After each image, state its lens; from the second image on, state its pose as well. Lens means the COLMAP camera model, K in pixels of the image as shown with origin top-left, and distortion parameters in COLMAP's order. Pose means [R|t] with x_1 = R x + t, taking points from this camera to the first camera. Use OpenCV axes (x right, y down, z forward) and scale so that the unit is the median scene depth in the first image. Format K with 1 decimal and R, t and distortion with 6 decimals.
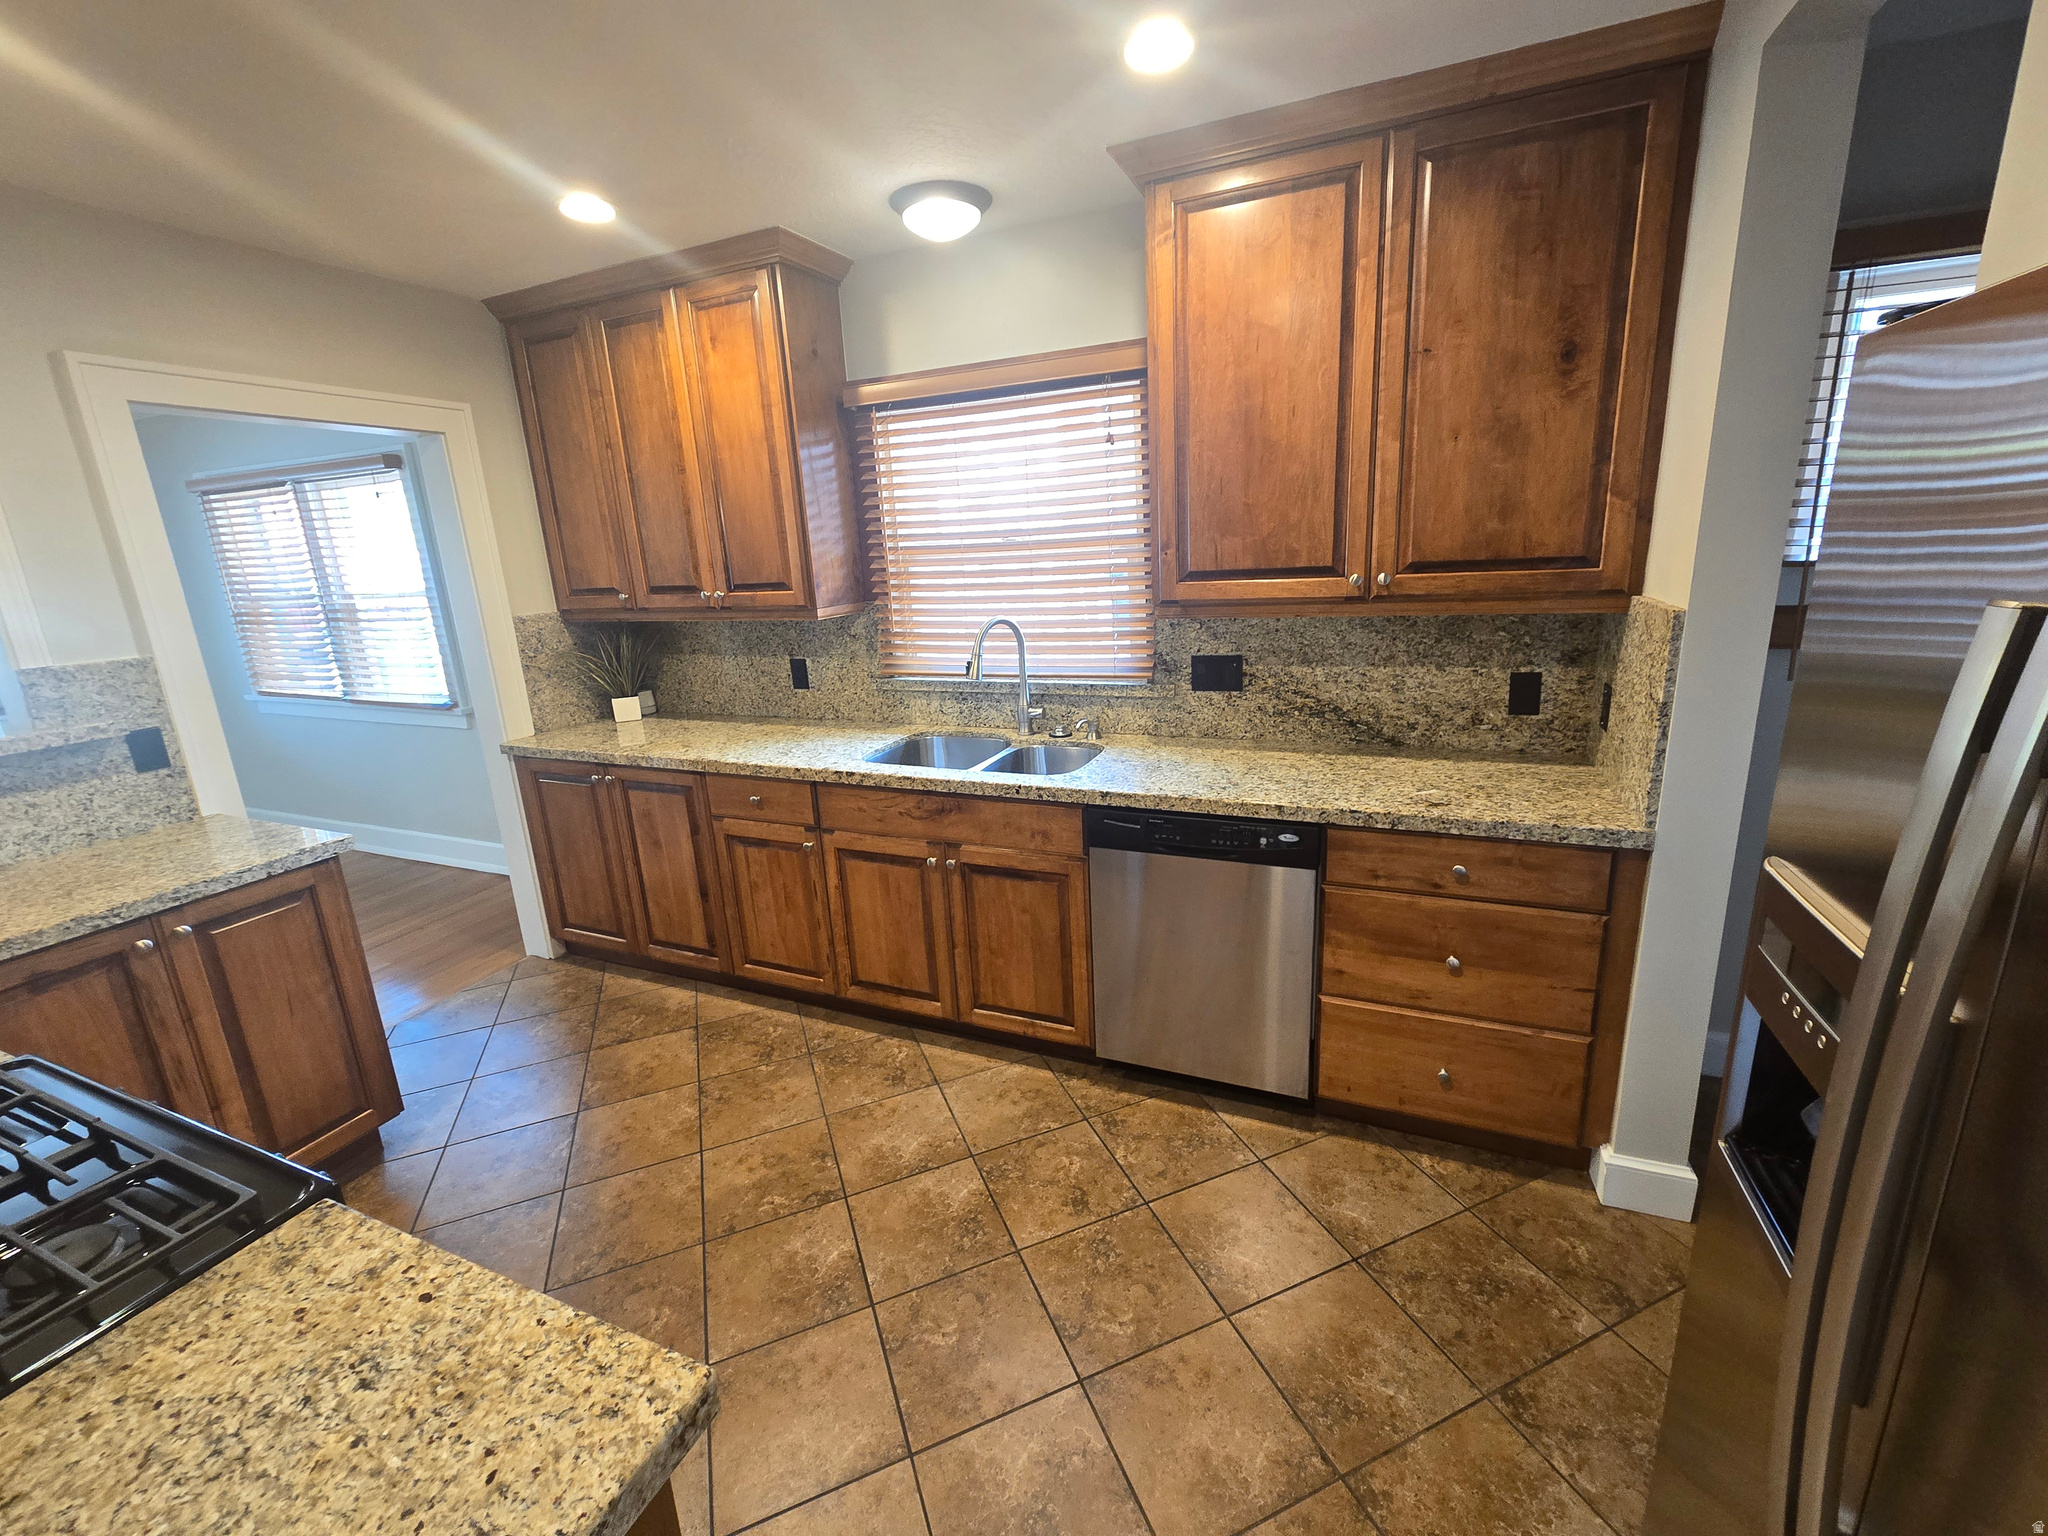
lens RADIAL K [[840.4, 0, 1029.2], [0, 840.4, 750.4], [0, 0, 1]] dist [0.000590, 0.000423]
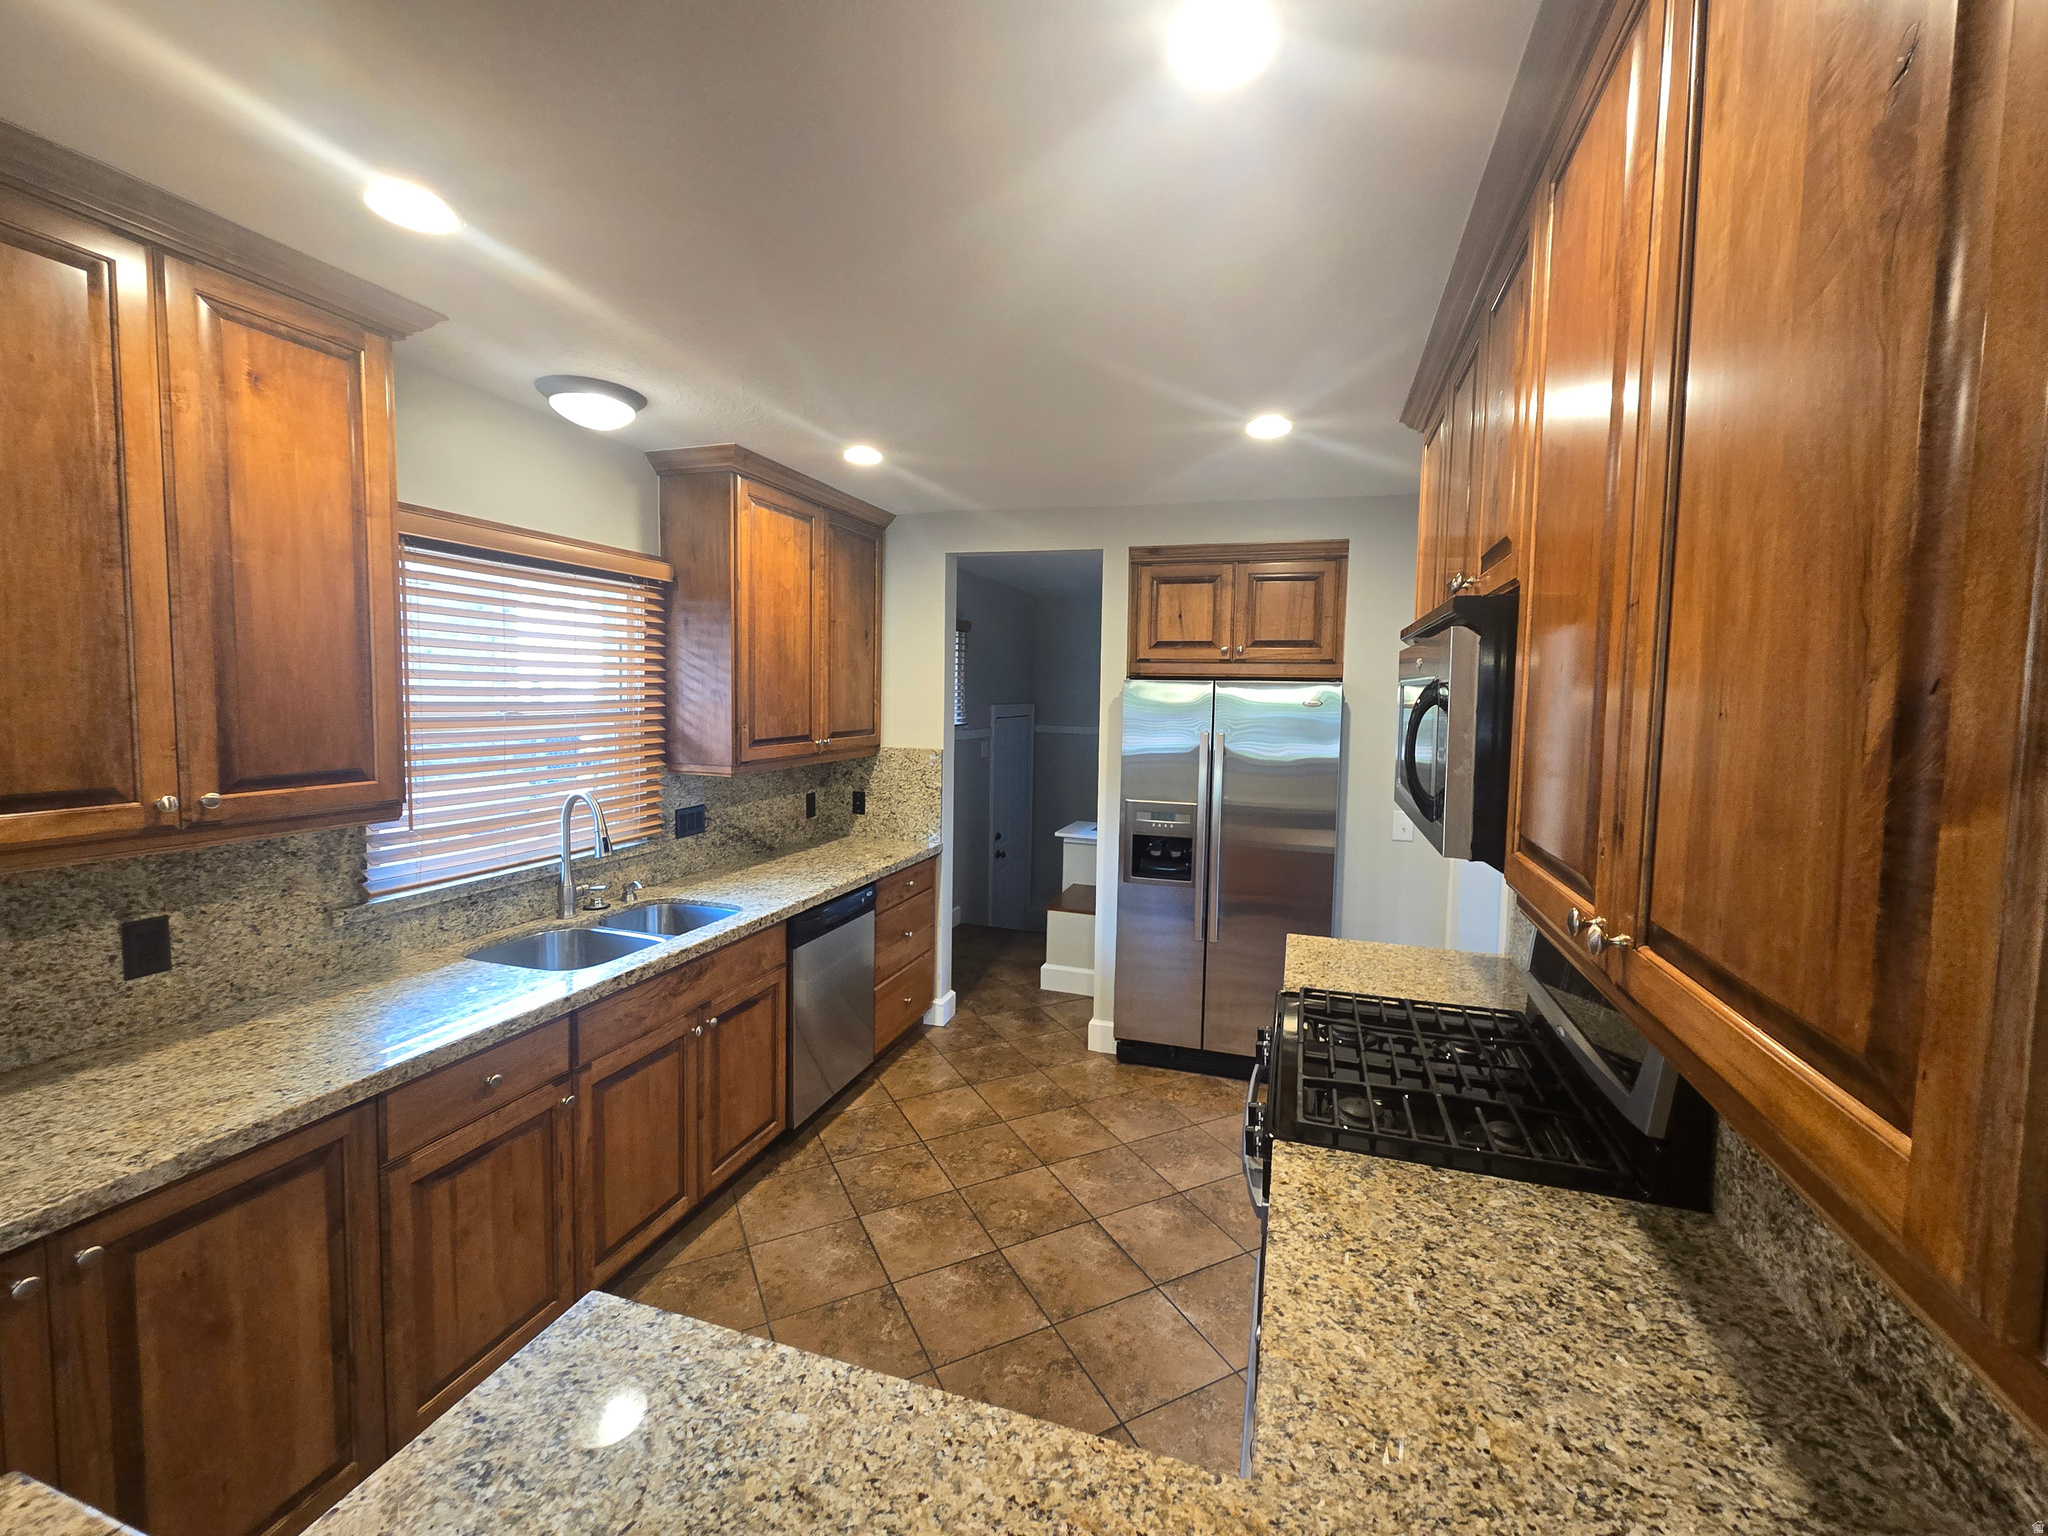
lens RADIAL K [[840.4, 0, 1030.8], [0, 840.4, 751.0], [0, 0, 1]] dist [0.000590, 0.000423]
pose [[-0.094752, -0.023585, 0.995221, -1.105845], [0.231855, 0.971704, 0.045101, -0.137721], [-0.968125, 0.235020, -0.086603, 0.620666]]
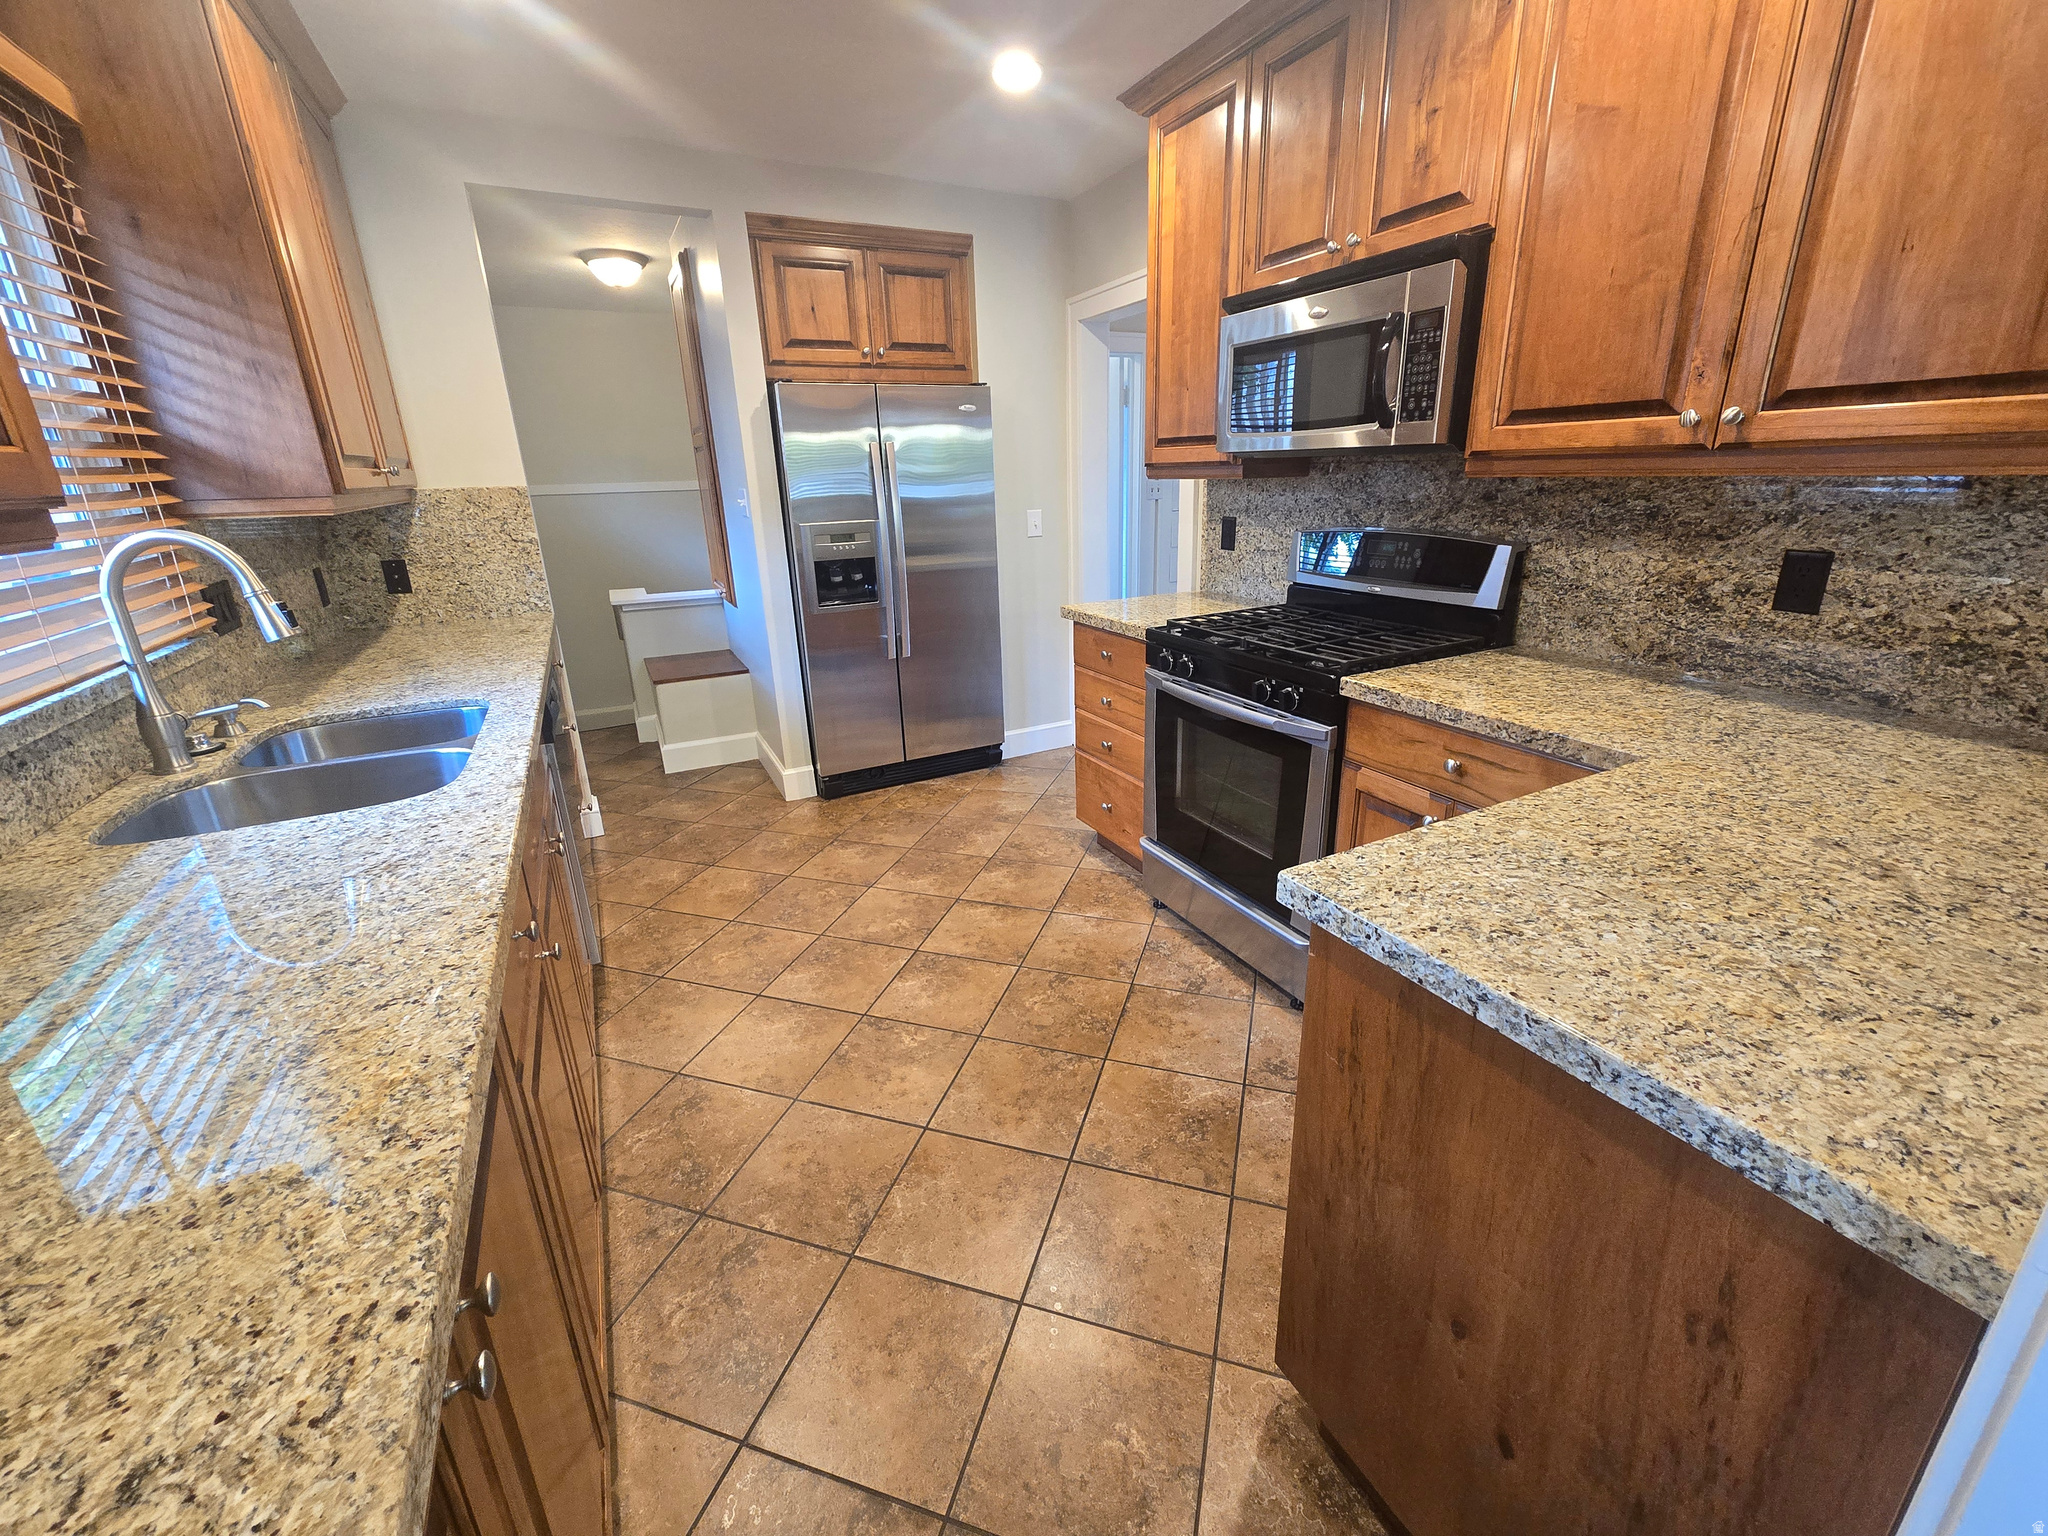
lens RADIAL K [[840.4, 0, 1029.6], [0, 840.4, 749.9], [0, 0, 1]] dist [0.000590, 0.000423]
pose [[-0.769662, -0.135846, 0.623832, -0.836012], [0.219343, 0.861366, 0.458188, -0.174346], [-0.599591, 0.489483, -0.633164, 1.150186]]
